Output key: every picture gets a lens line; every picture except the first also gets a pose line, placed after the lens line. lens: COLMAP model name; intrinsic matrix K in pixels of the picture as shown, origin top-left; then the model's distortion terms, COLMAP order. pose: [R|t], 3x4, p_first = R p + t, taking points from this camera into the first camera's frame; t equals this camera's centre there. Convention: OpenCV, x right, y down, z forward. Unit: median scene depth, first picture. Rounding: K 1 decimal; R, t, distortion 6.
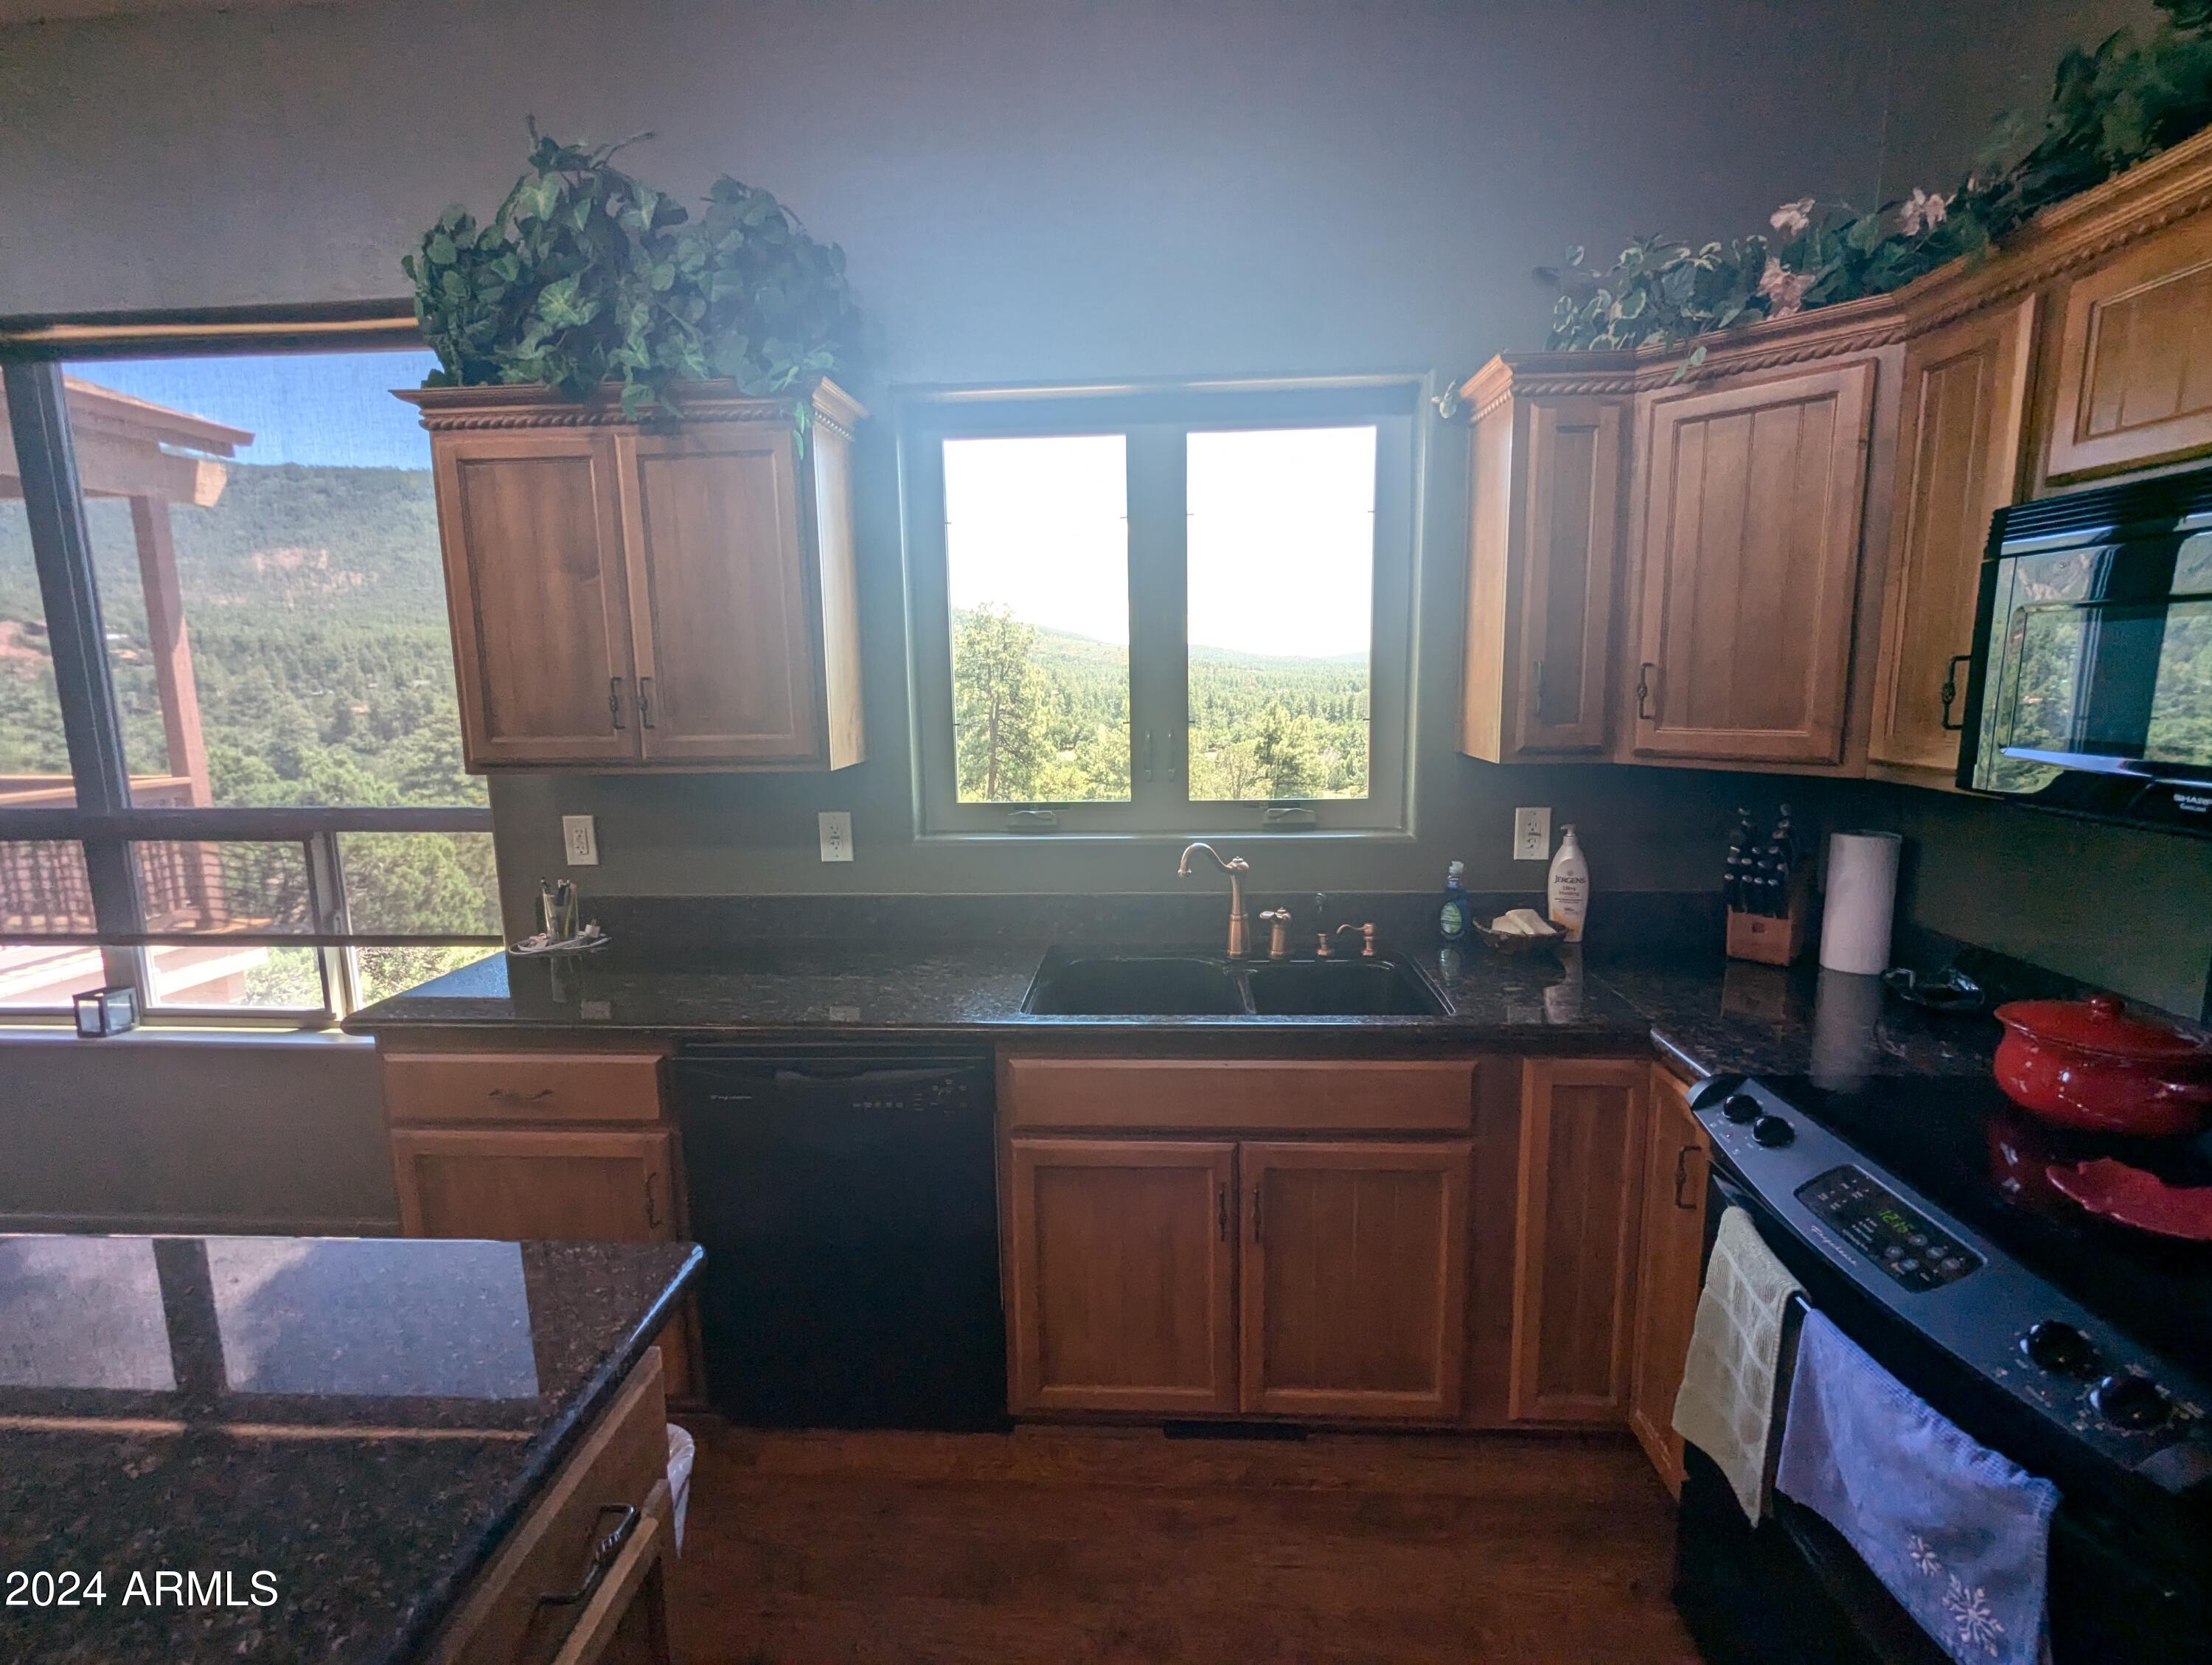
lens RADIAL K [[1048.5, 0, 1106.0], [0, 1048.5, 832.5], [0, 0, 1]] dist [0.004412, 0.000182]
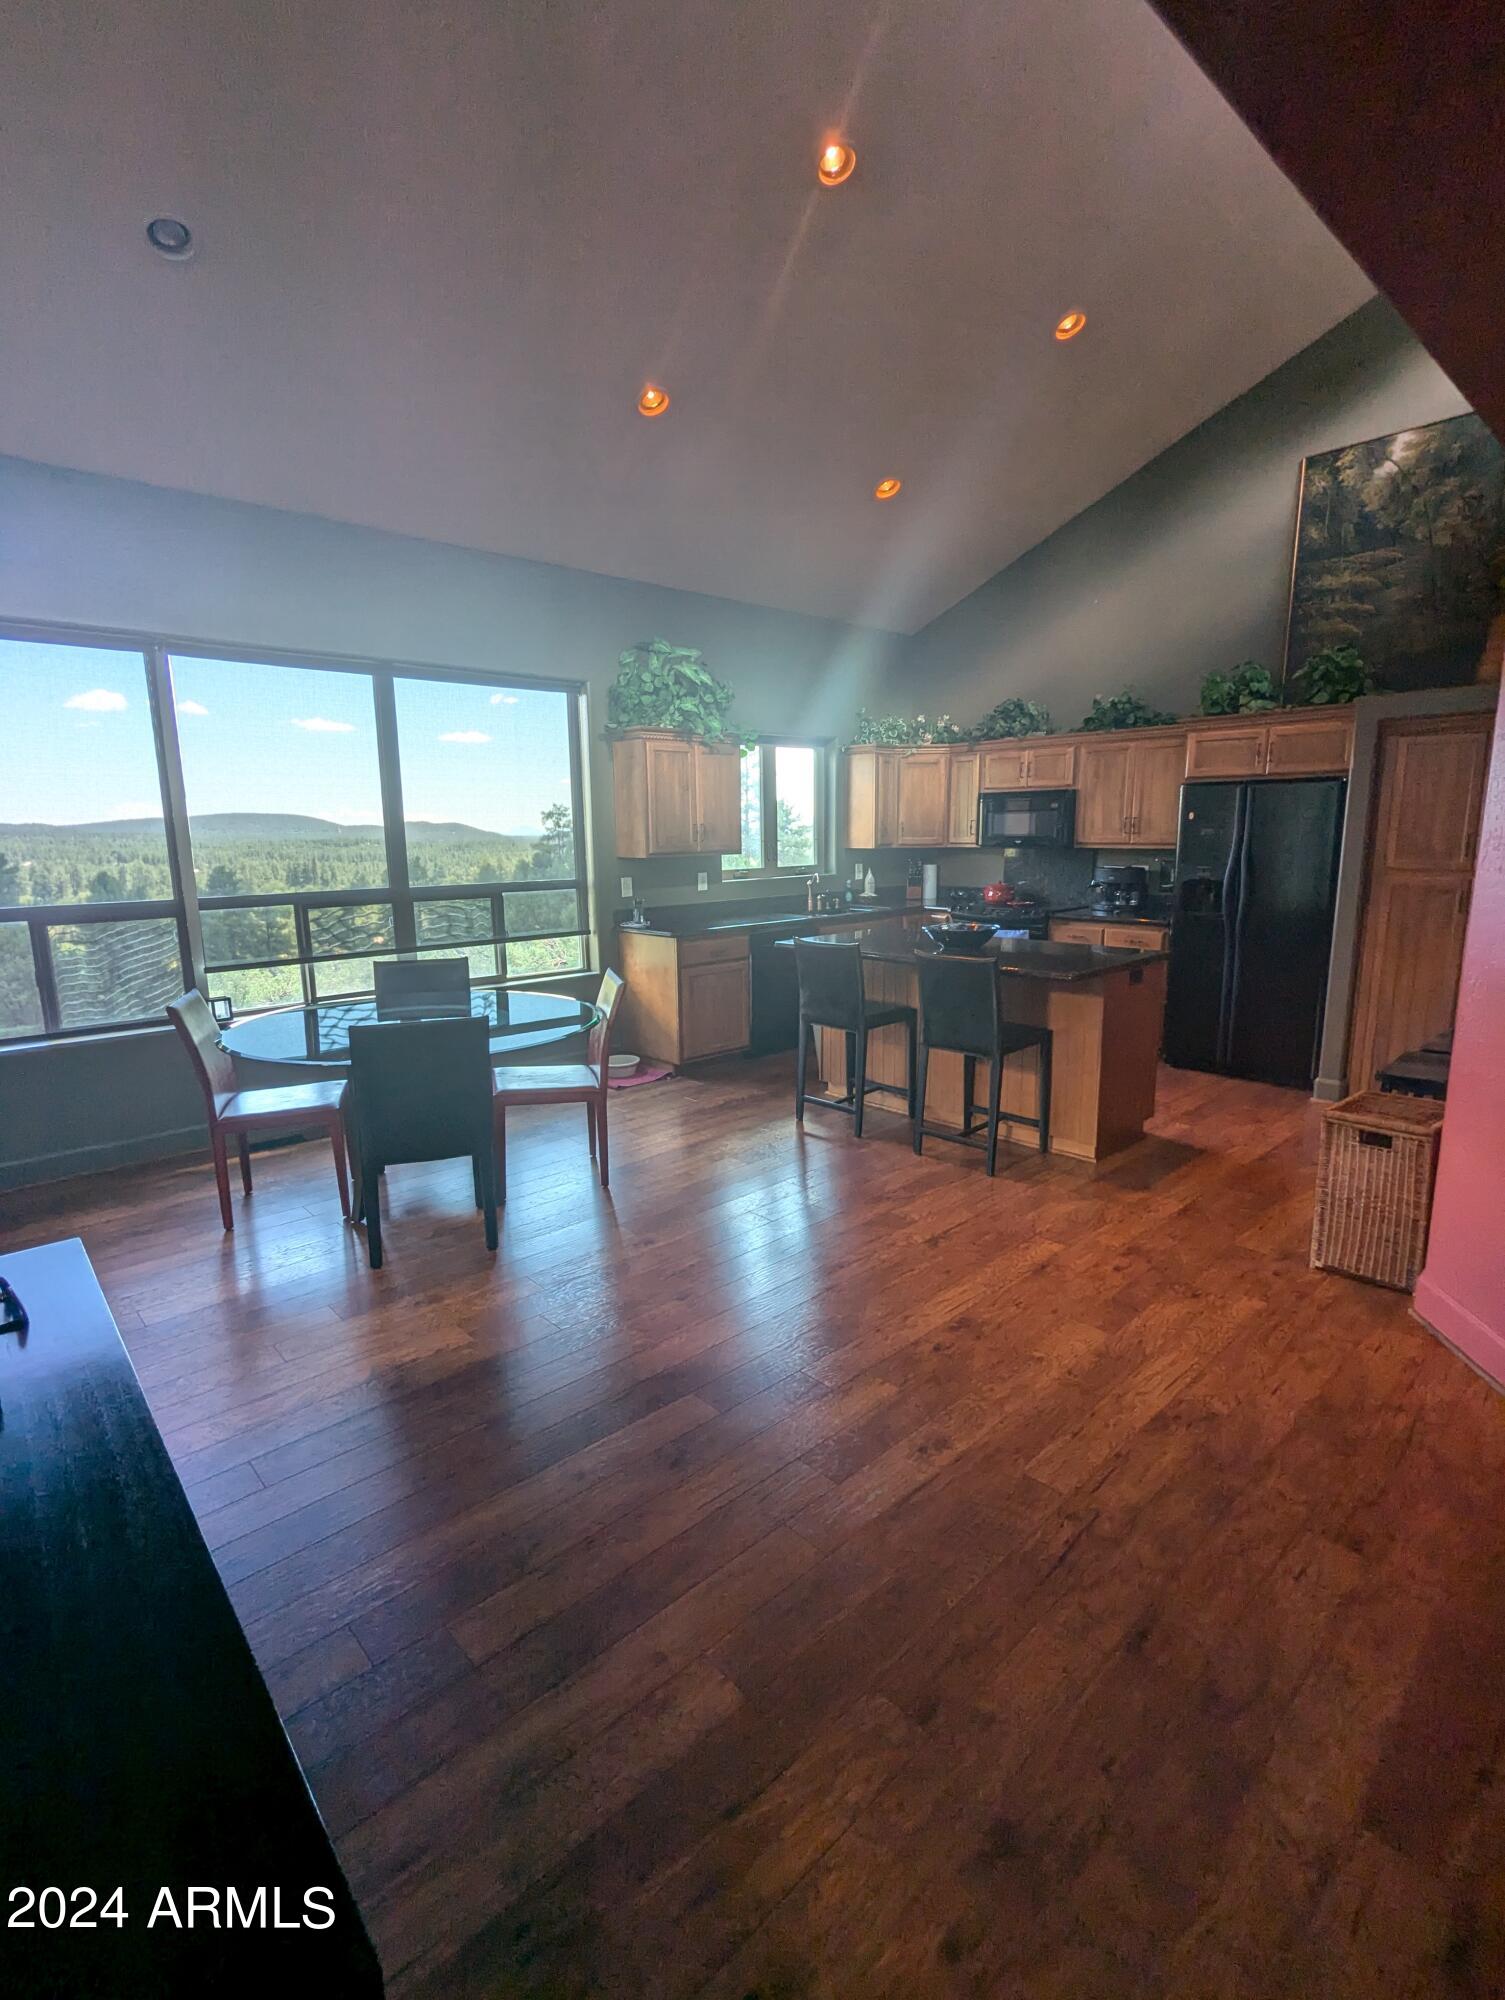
lens RADIAL K [[948.0, 0, 752.5], [0, 948.0, 1000.0], [0, 0, 1]] dist [0.004412, 0.000182]
pose [[0.686269, -0.128341, 0.715935, -2.388049], [0.115766, 0.991035, 0.066688, 0.194207], [-0.718076, 0.037115, 0.694974, -1.014199]]
